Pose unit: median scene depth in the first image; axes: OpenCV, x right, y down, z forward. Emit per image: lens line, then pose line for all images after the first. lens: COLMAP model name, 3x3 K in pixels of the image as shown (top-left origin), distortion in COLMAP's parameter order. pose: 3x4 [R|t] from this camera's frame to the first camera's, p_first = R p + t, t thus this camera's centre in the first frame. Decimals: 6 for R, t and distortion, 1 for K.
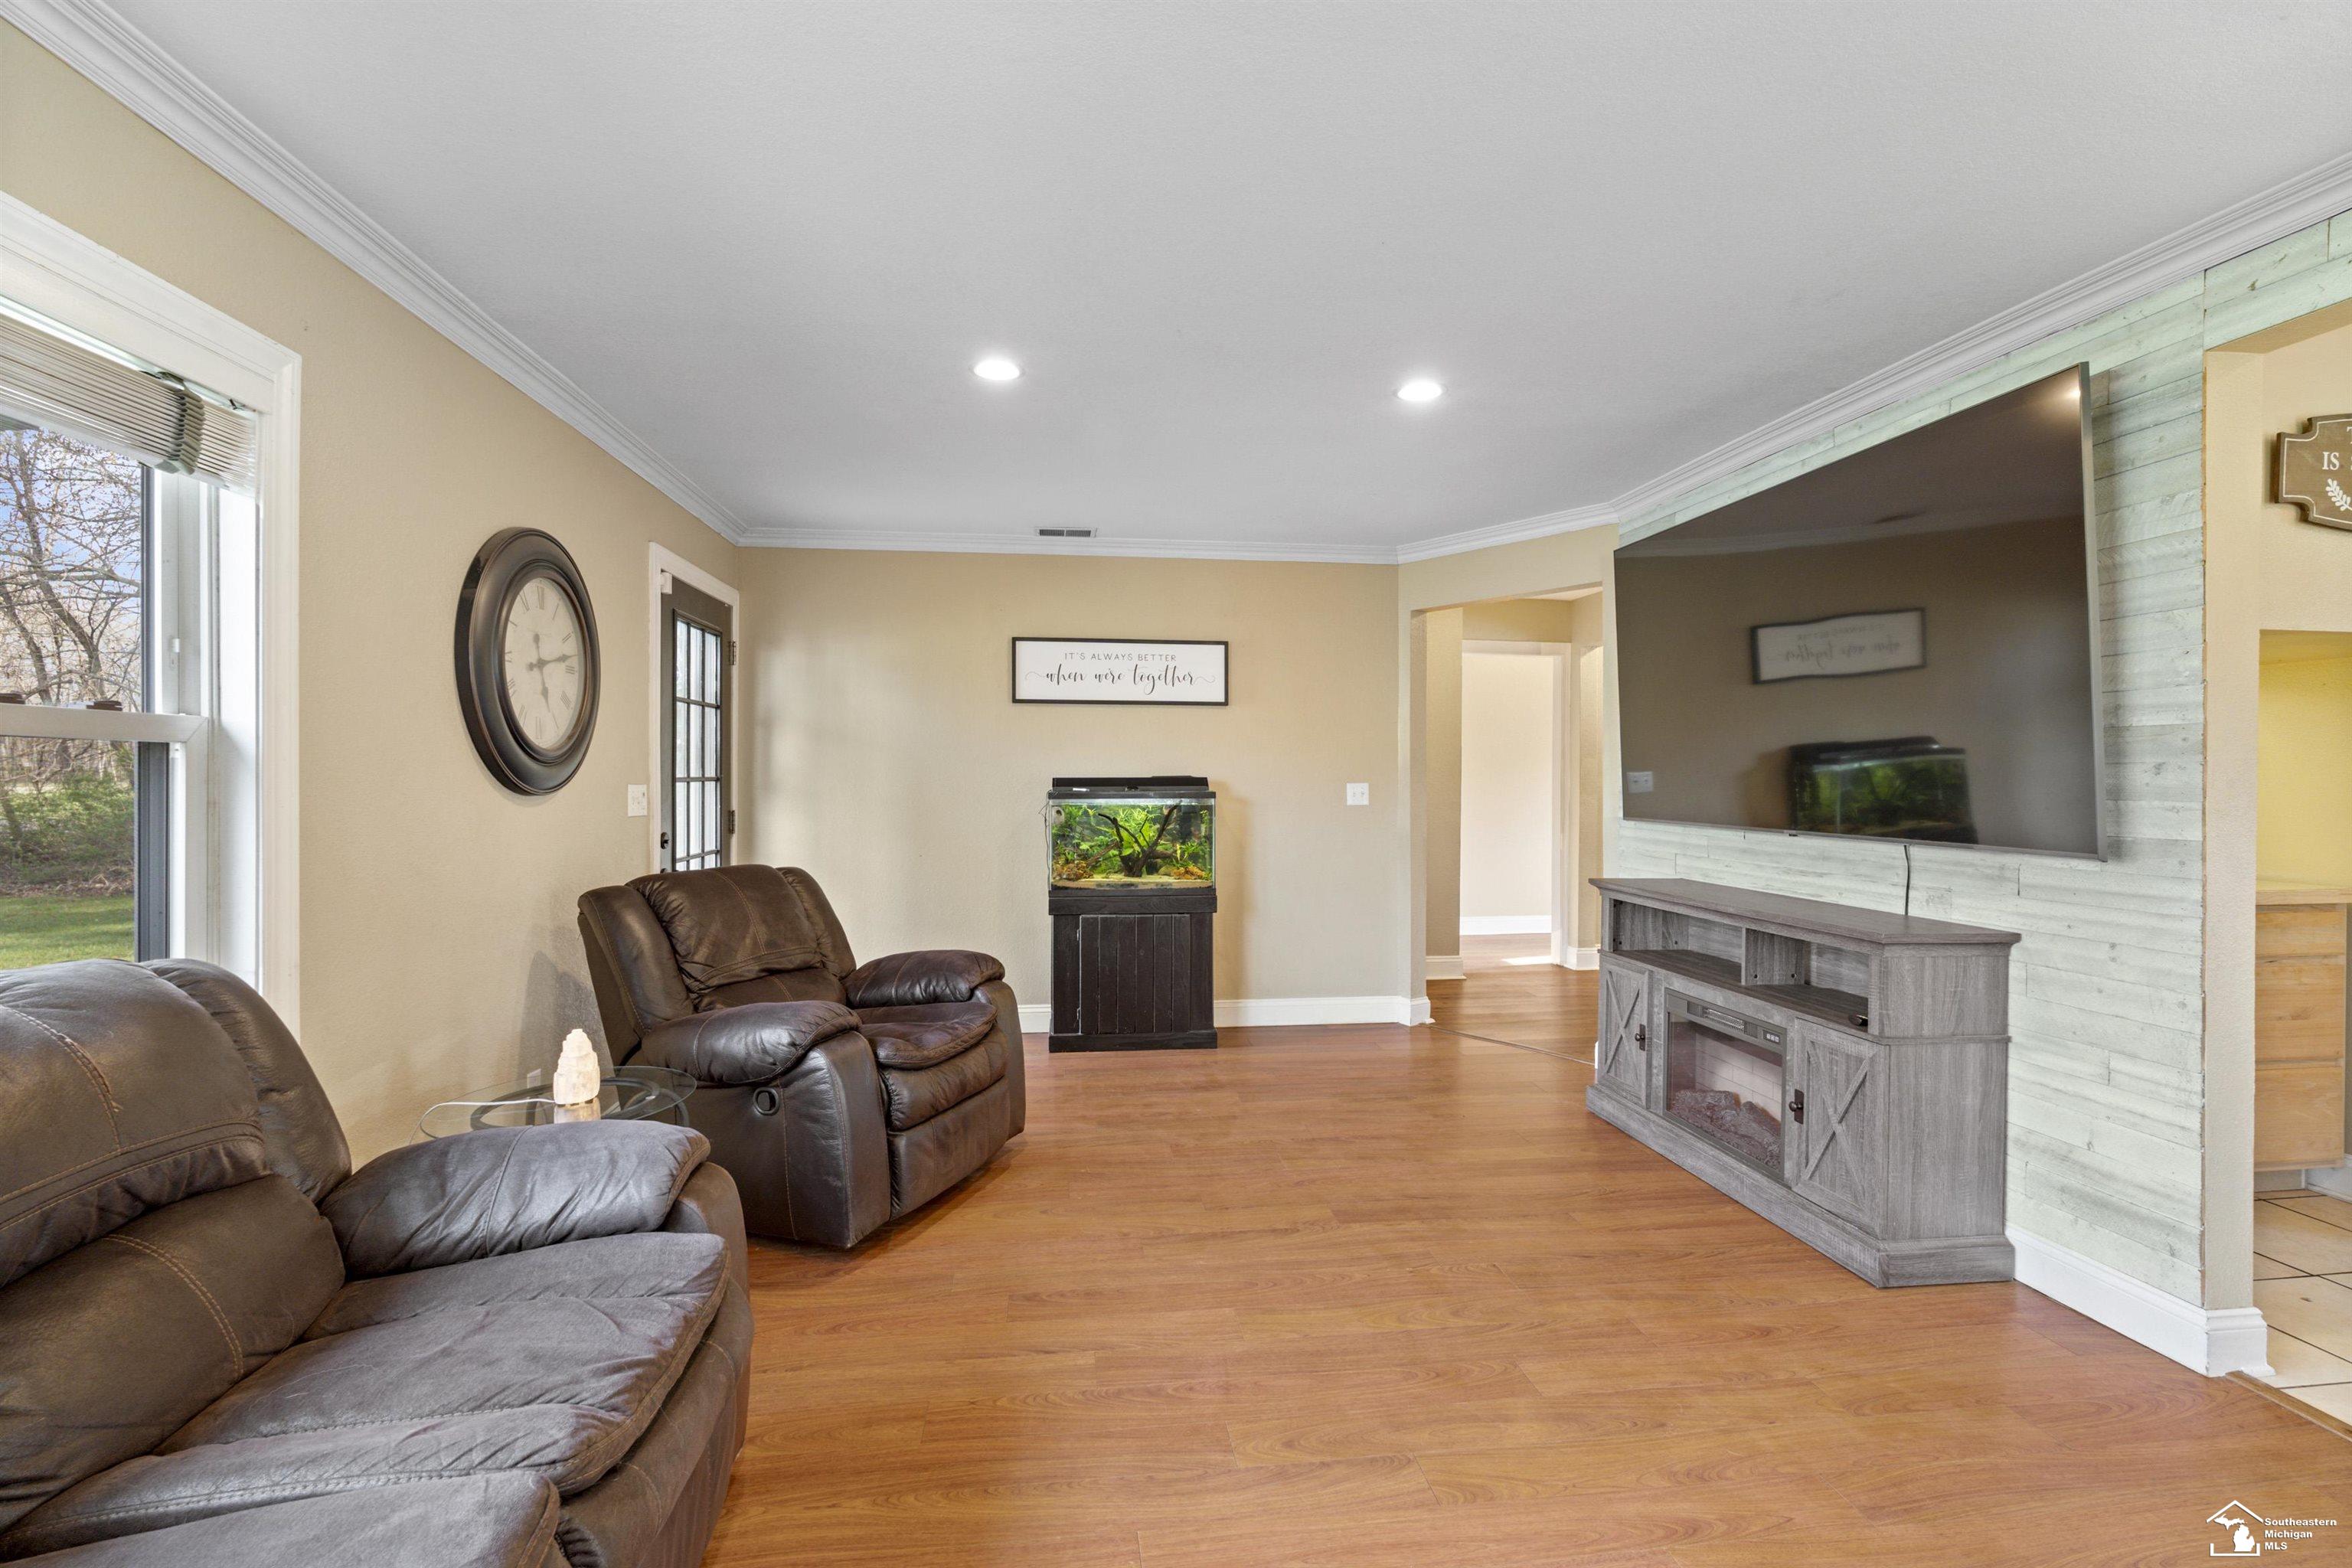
lens RADIAL K [[1029.3, 0, 1174.1], [0, 1029.3, 783.3], [0, 0, 1]] dist [-0.003613, -0.000494]
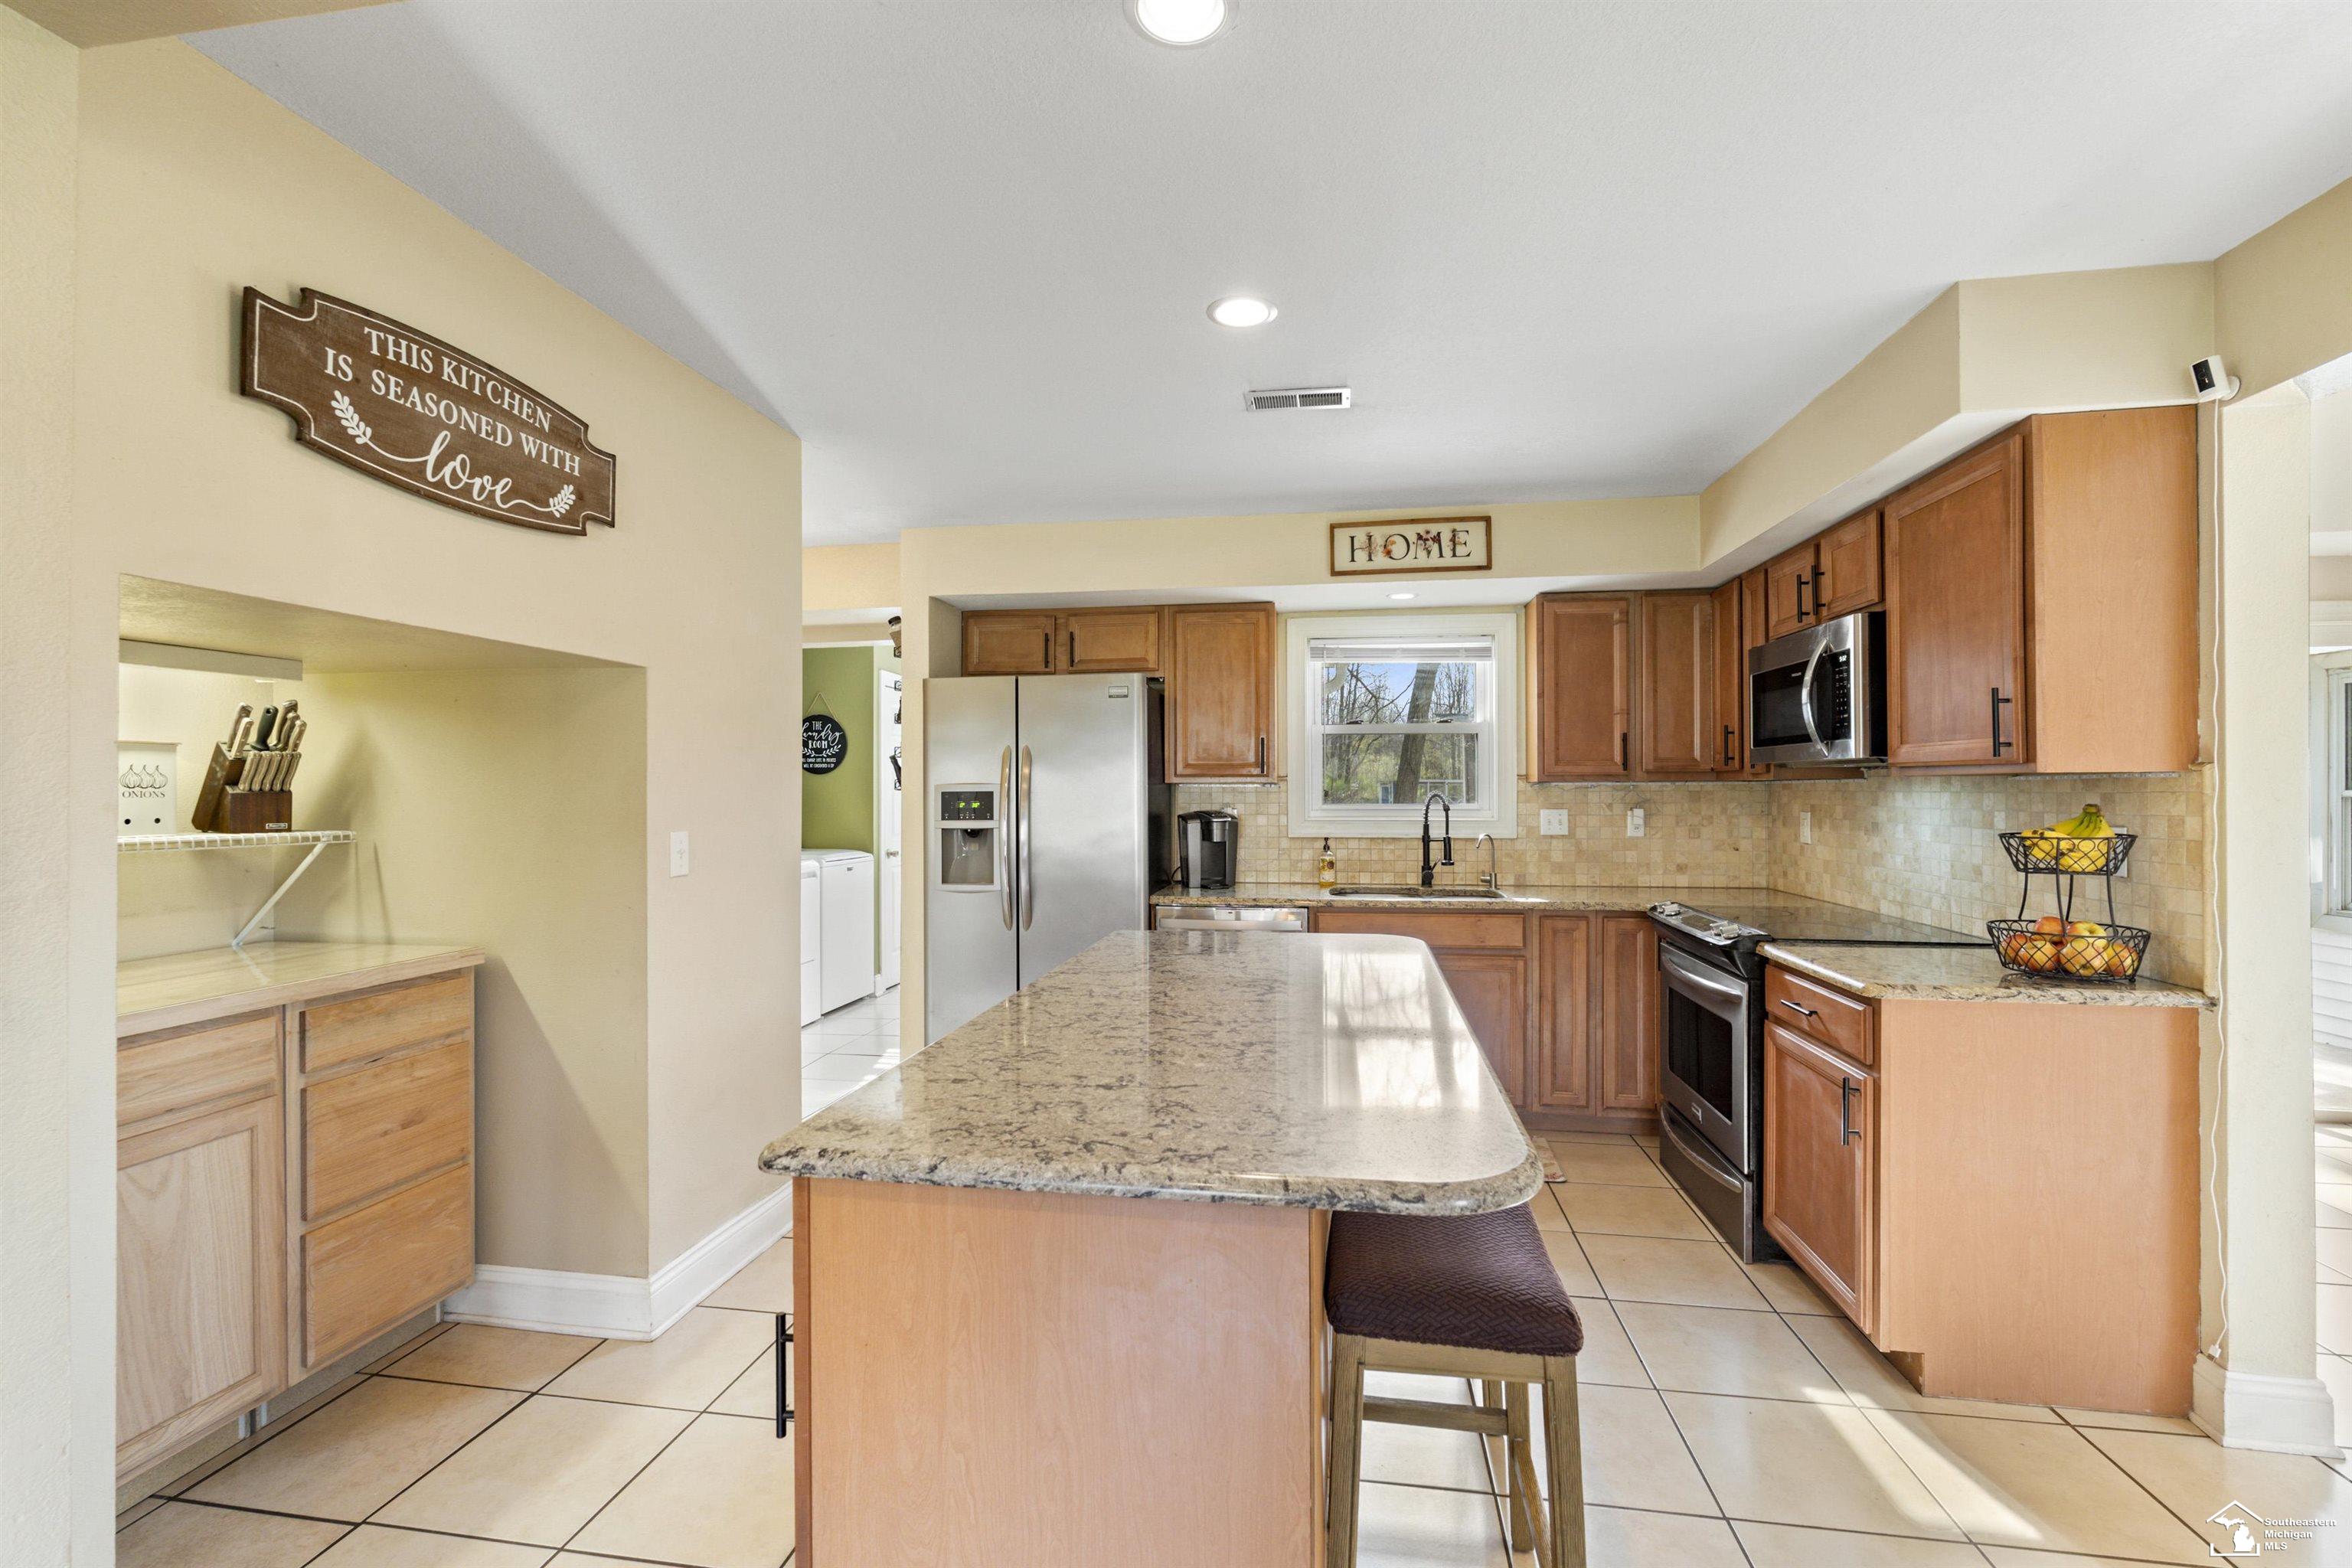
lens RADIAL K [[1029.3, 0, 1172.0], [0, 1029.3, 792.5], [0, 0, 1]] dist [-0.003613, -0.000494]
pose [[0.283030, -0.003003, 0.959106, 0.512914], [0.011364, 0.999935, -0.000223, -0.016939], [-0.959044, 0.010963, 0.283046, 0.219968]]
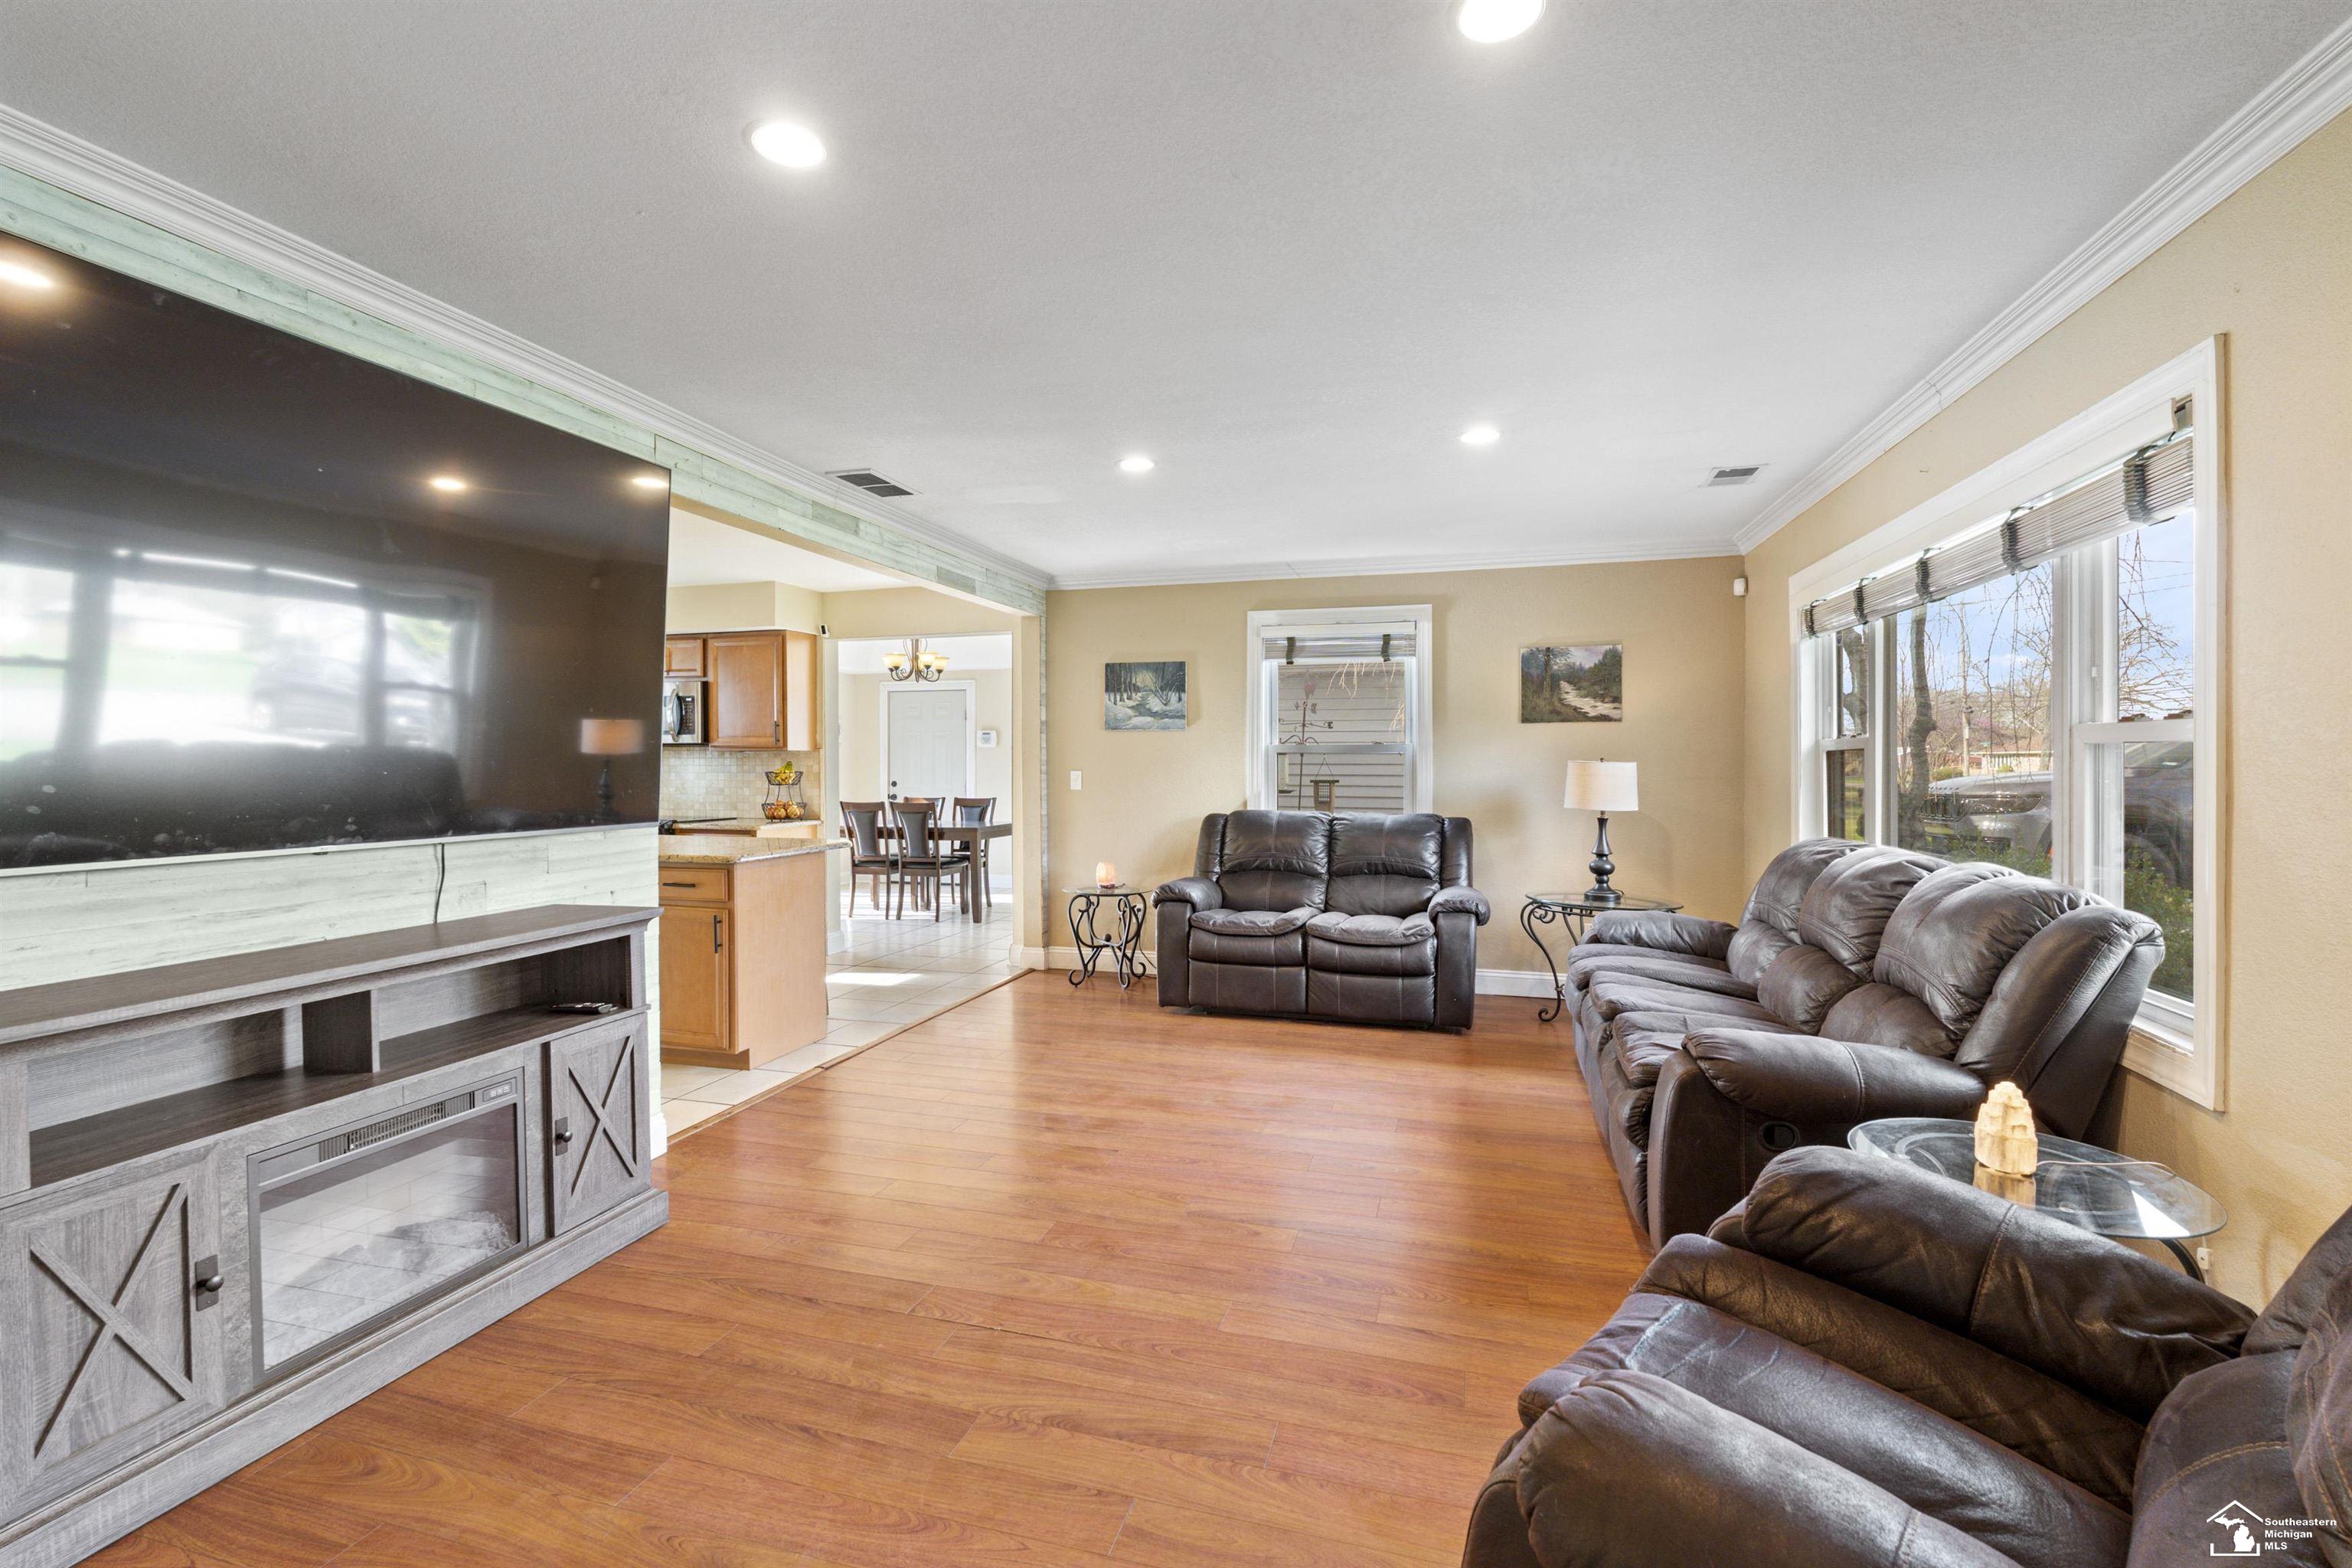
lens RADIAL K [[1029.3, 0, 1180.5], [0, 1029.3, 769.9], [0, 0, 1]] dist [-0.003613, -0.000494]
pose [[-0.922703, -0.002602, 0.385503, -0.220107], [0.003807, 0.999867, 0.015860, -0.015613], [-0.385493, 0.016102, -0.922570, 1.518399]]
